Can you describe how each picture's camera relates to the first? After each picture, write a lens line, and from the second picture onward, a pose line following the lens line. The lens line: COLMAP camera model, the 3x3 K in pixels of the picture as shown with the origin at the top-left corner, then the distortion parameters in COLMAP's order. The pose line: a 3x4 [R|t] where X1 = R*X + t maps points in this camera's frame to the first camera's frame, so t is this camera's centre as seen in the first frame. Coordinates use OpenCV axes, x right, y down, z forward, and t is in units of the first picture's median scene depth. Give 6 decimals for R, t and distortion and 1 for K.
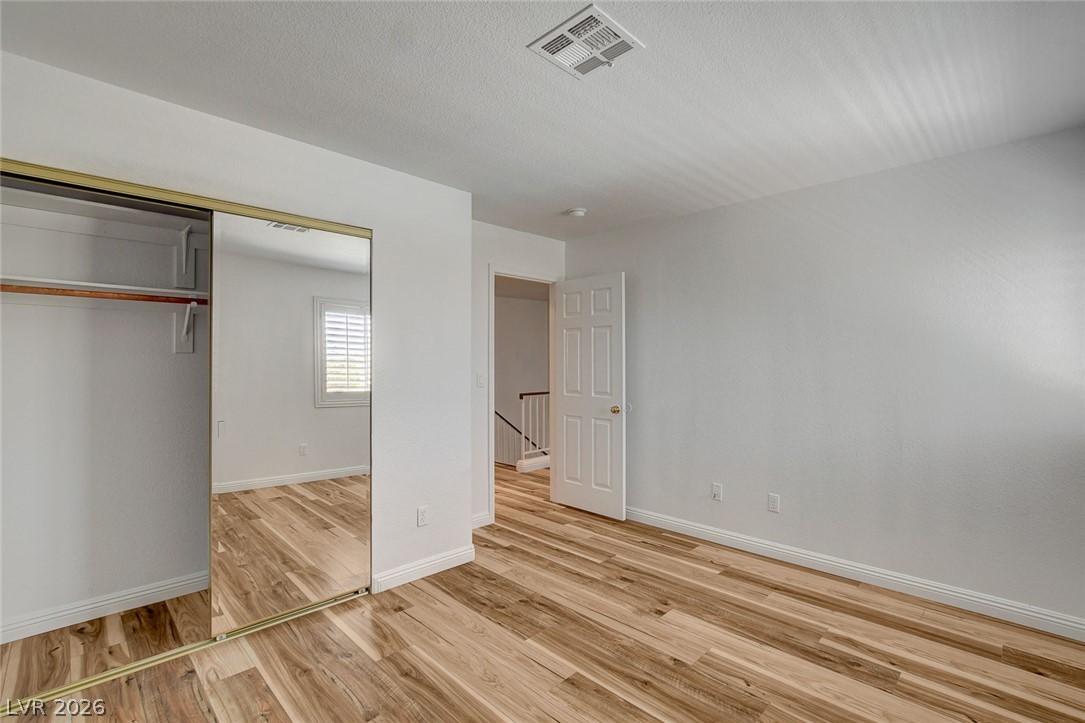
lens RADIAL K [[484.5, 0, 540.7], [0, 484.5, 365.2], [0, 0, 1]] dist [-0.026224, 0.006298]
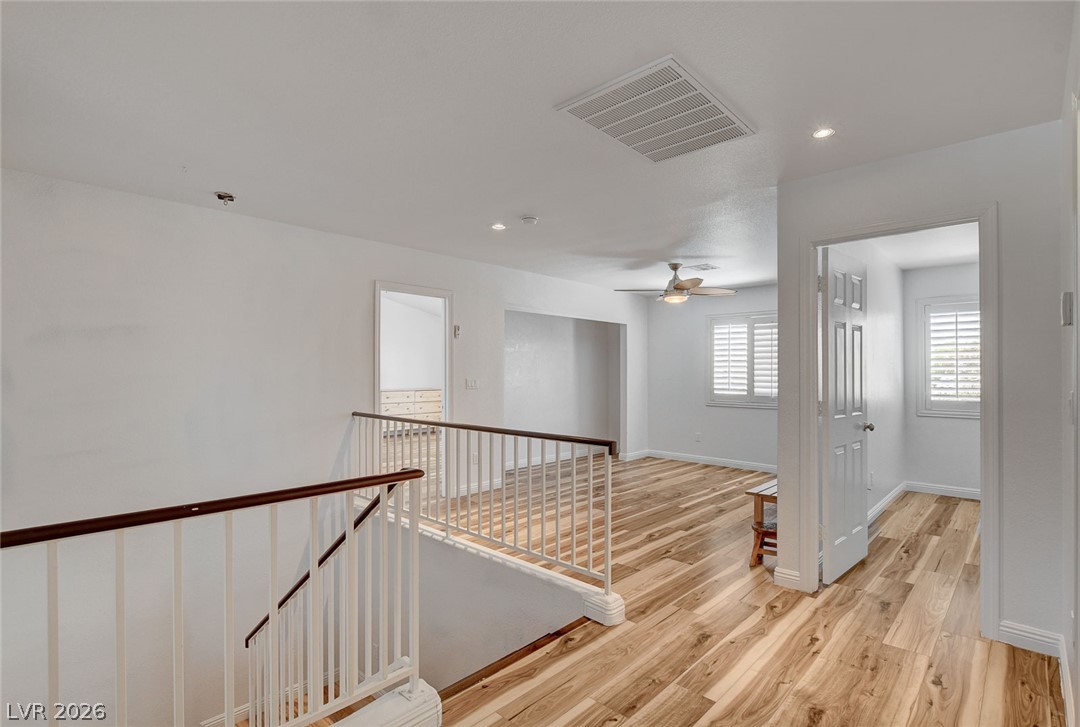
lens RADIAL K [[518.1, 0, 545.0], [0, 518.1, 373.9], [0, 0, 1]] dist [-0.003437, -0.000438]
pose [[-0.039520, -0.002154, 0.999216, -0.678803], [-0.002276, 0.999995, 0.002066, -0.004358], [-0.999216, -0.002193, -0.039525, 1.464471]]
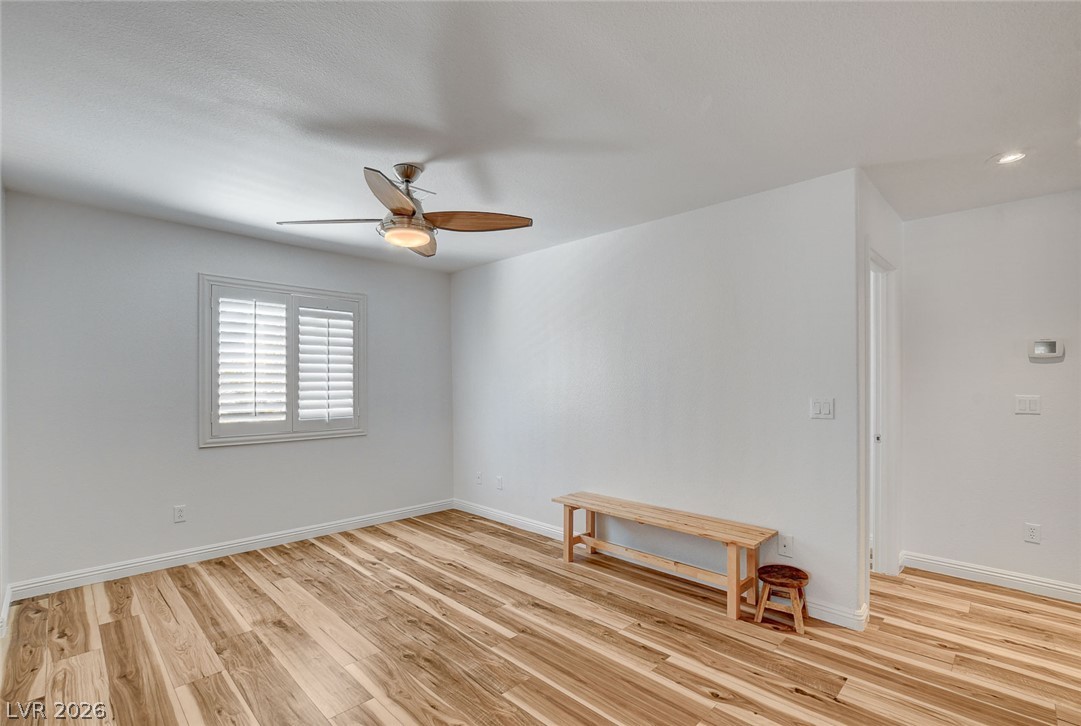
lens RADIAL K [[484.1, 0, 540.2], [0, 484.1, 380.4], [0, 0, 1]] dist [-0.001885, 0.000460]
pose [[-0.999914, -0.000670, -0.013086, 0.456550], [-0.000586, 0.999979, -0.006417, -0.008536], [0.013090, -0.006409, -0.999894, 1.701364]]
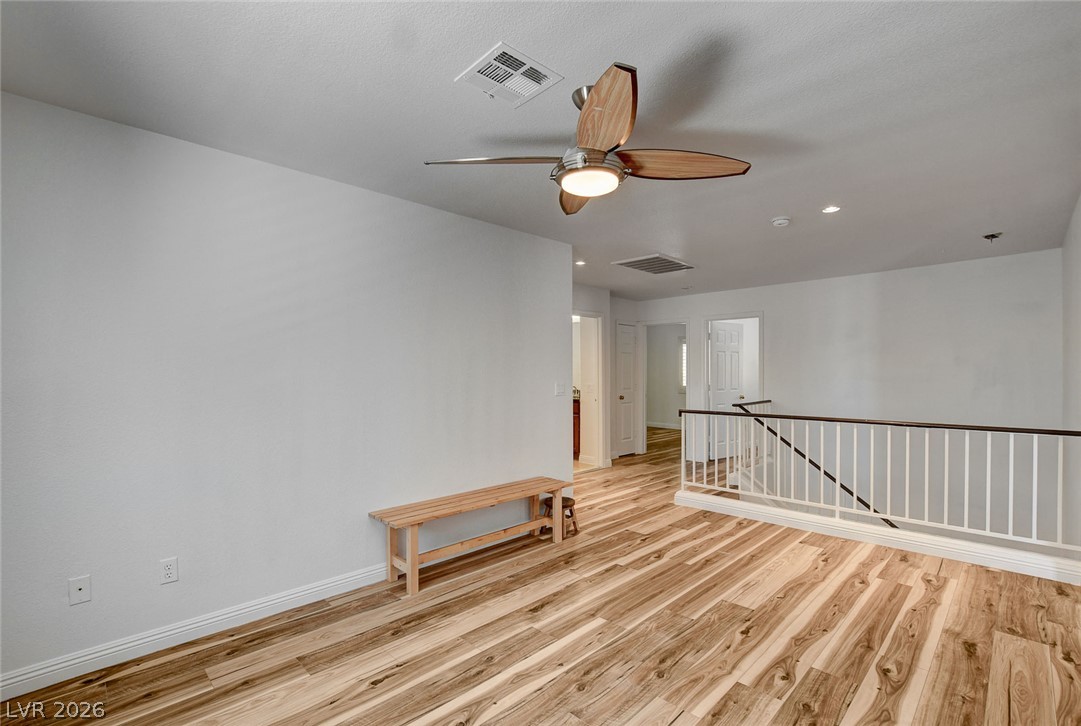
lens RADIAL K [[498.6, 0, 556.2], [0, 498.6, 365.8], [0, 0, 1]] dist [-0.016695, 0.000106]
pose [[0.029370, -0.014360, -0.999465, 1.099328], [-0.000167, 0.999897, -0.014371, -0.006557], [0.999569, 0.000589, 0.029364, 1.034068]]
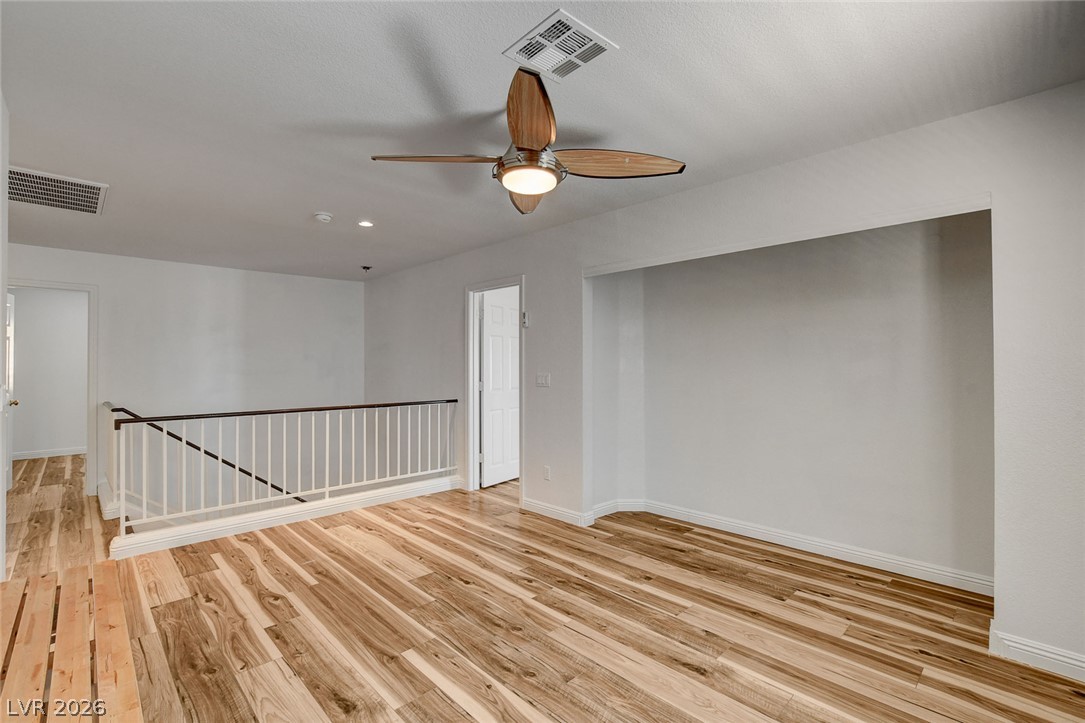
lens RADIAL K [[484.5, 0, 540.7], [0, 484.5, 365.2], [0, 0, 1]] dist [-0.026224, 0.006298]
pose [[0.999984, -0.004808, -0.002903, 0.627709], [0.004804, 0.999988, -0.001379, -0.005798], [0.002909, 0.001365, 0.999995, 0.597243]]
